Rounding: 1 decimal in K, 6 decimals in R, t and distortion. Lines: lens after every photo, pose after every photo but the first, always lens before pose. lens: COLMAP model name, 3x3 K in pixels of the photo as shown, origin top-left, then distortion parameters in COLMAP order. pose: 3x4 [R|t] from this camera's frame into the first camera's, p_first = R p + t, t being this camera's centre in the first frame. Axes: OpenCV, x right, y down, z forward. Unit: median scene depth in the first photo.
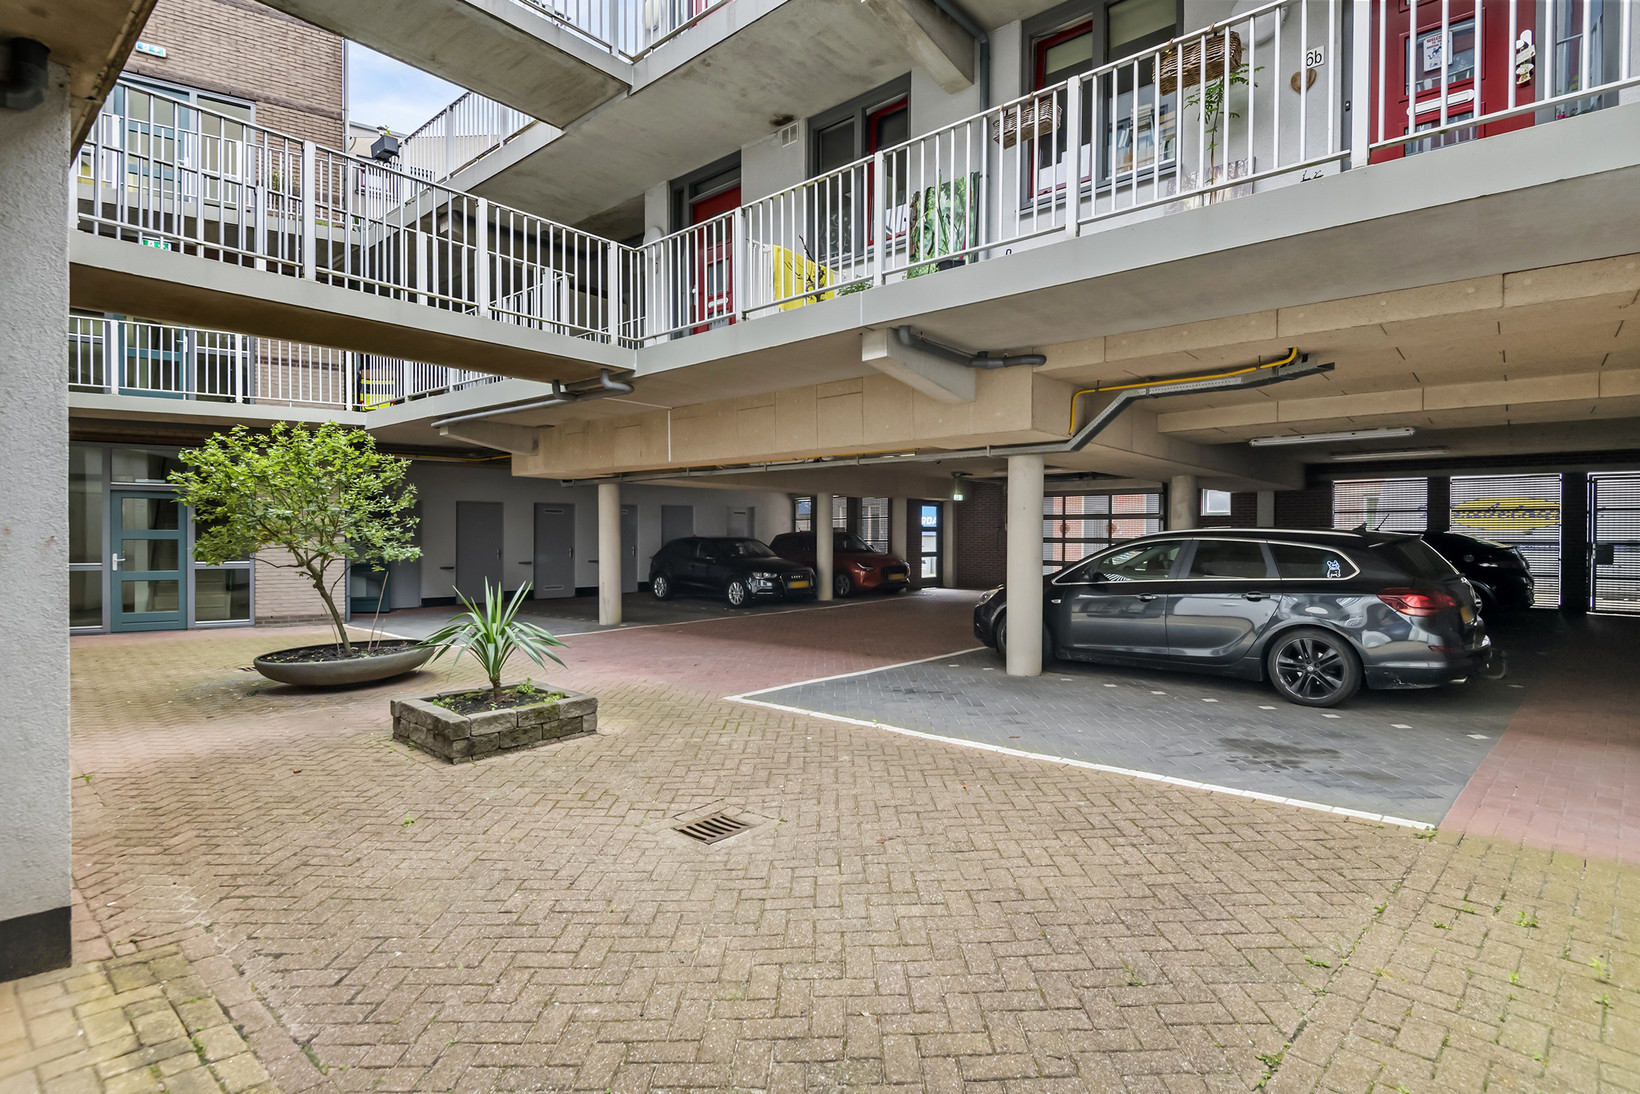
lens RADIAL K [[810.6, 0, 814.5], [0, 810.6, 538.7], [0, 0, 1]] dist [0.002287, -0.002360]
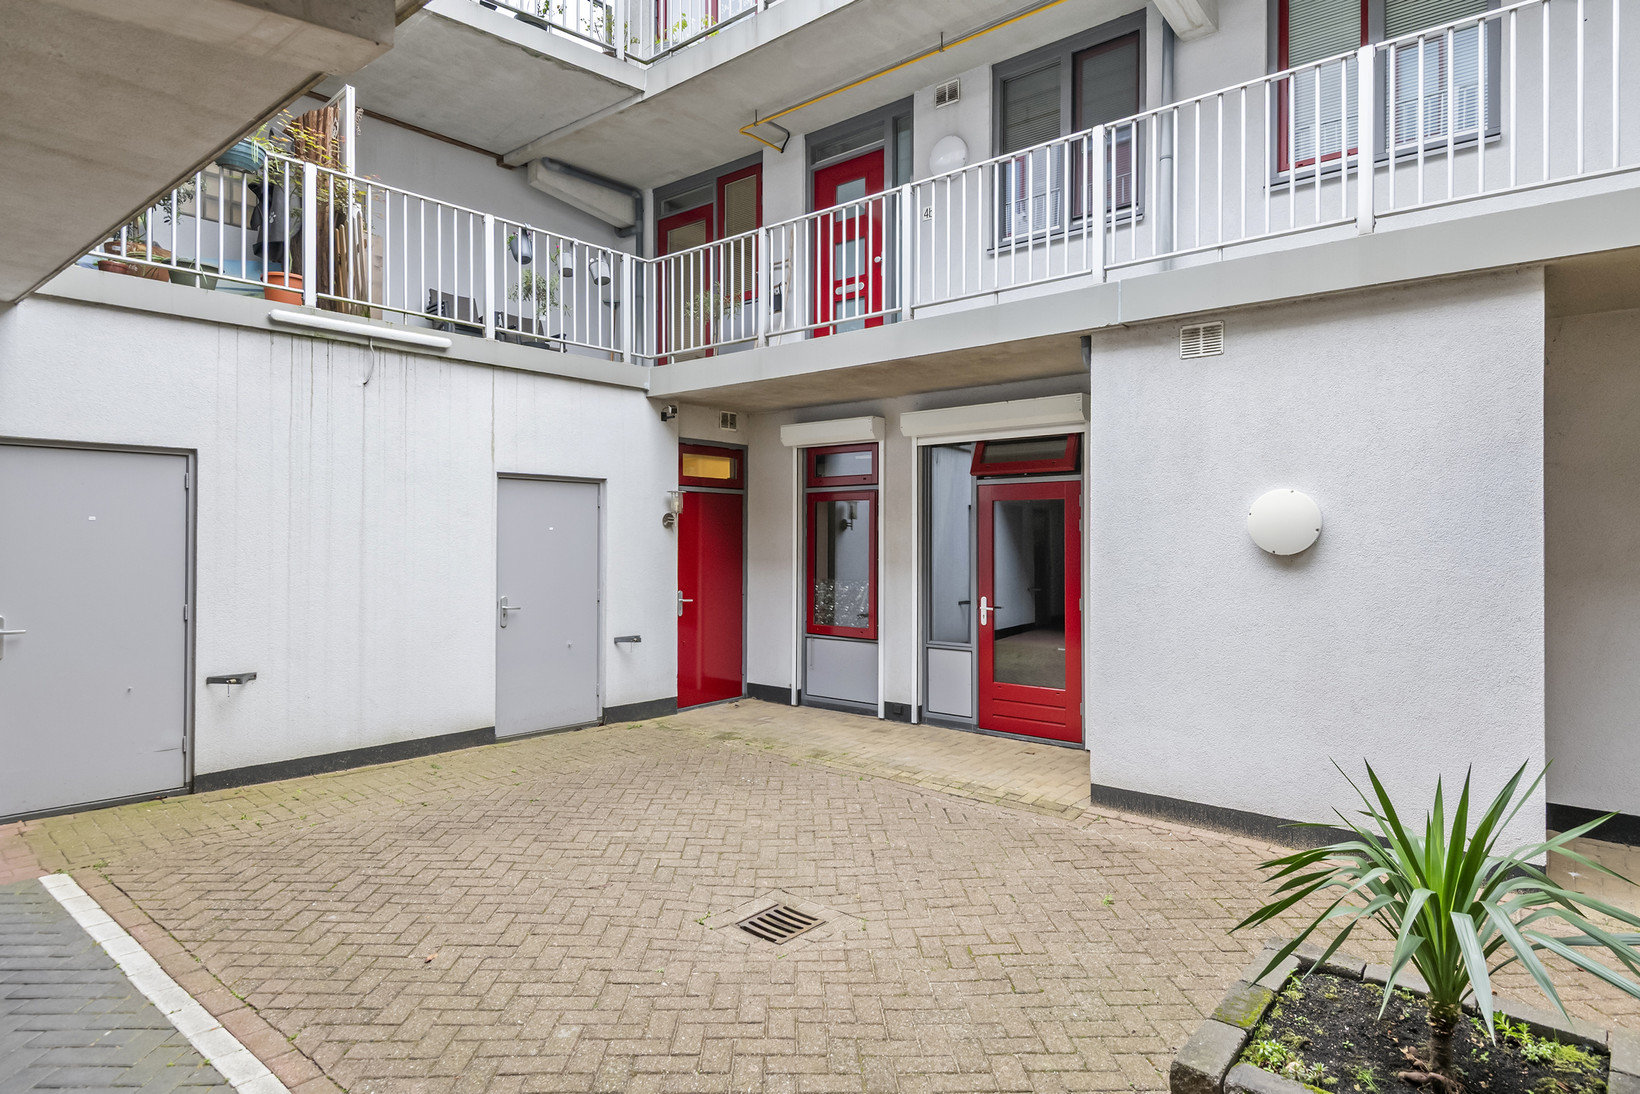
lens RADIAL K [[865.6, 0, 819.7], [0, 865.6, 551.9], [0, 0, 1]] dist [0.022377, -0.010885]
pose [[-0.998812, -0.006400, -0.048313, -0.100759], [-0.007239, 0.999826, 0.017196, -0.052817], [0.048194, 0.017526, -0.998684, 1.631250]]
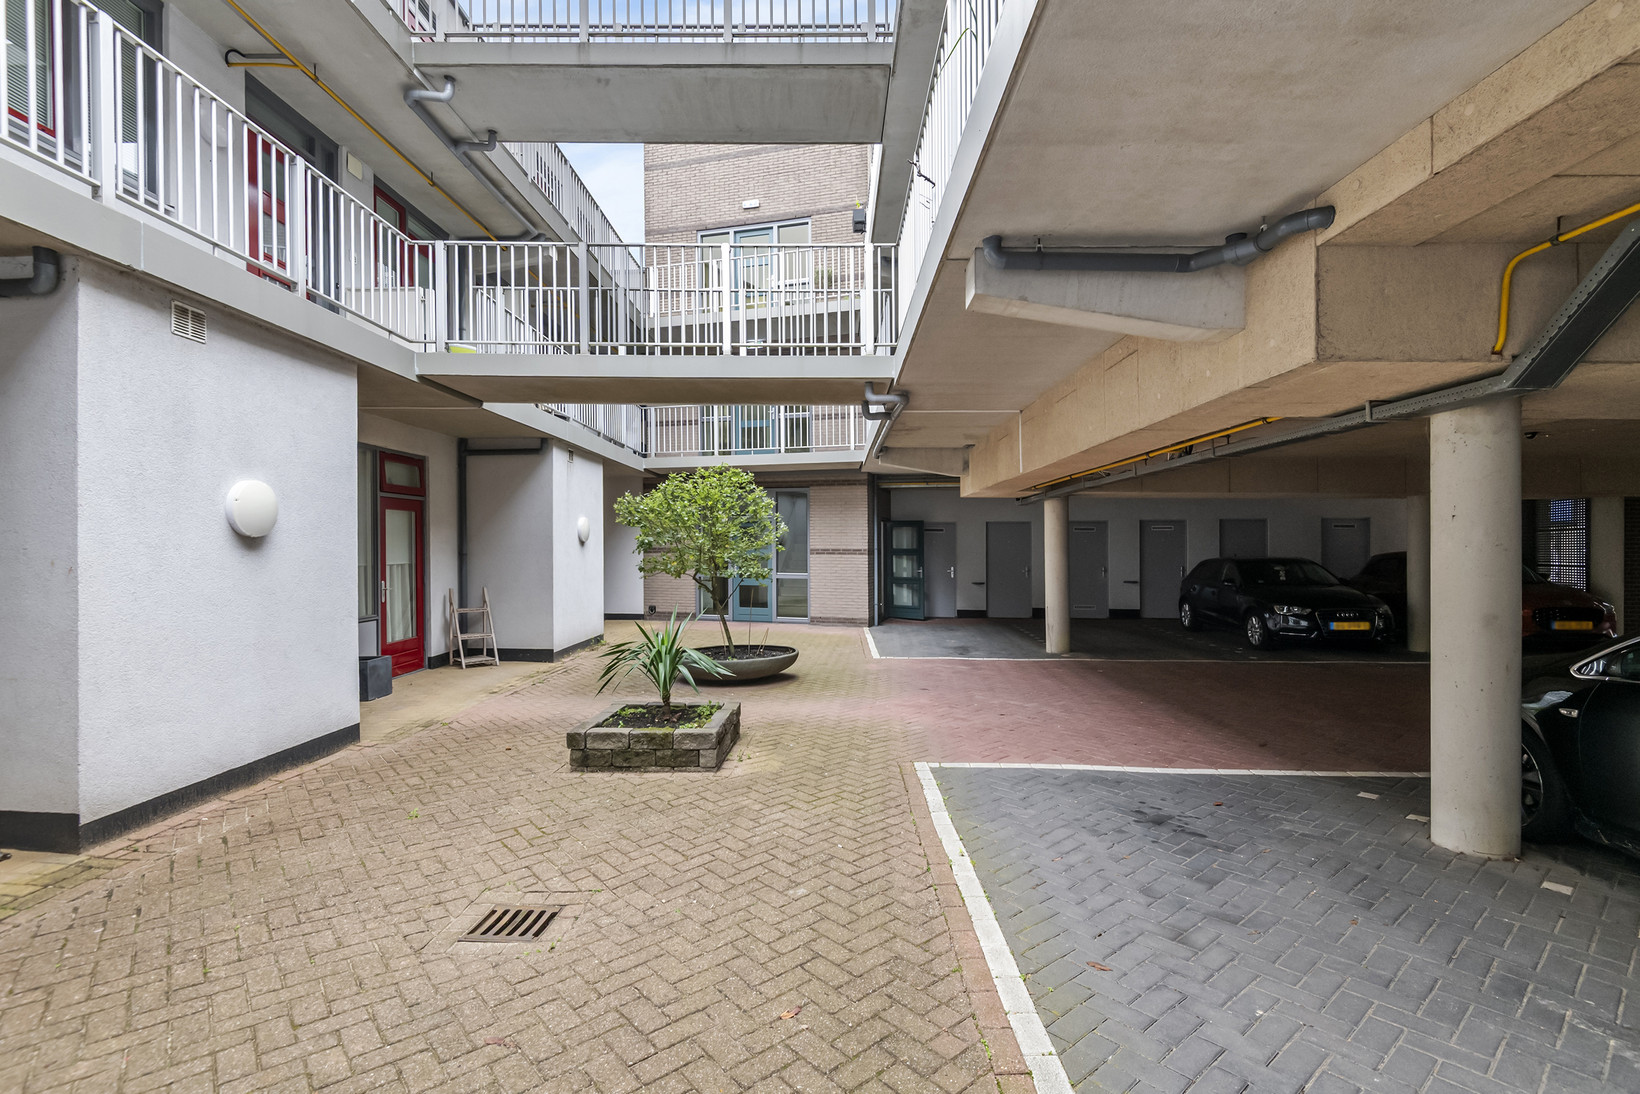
lens RADIAL K [[743.1, 0, 828.6], [0, 743.1, 547.4], [0, 0, 1]] dist [0.011523, -0.004603]
pose [[0.648881, 0.000636, -0.760890, 0.562563], [-0.005773, 0.999975, -0.004088, -0.022899], [0.760868, 0.007045, 0.648868, 0.628477]]
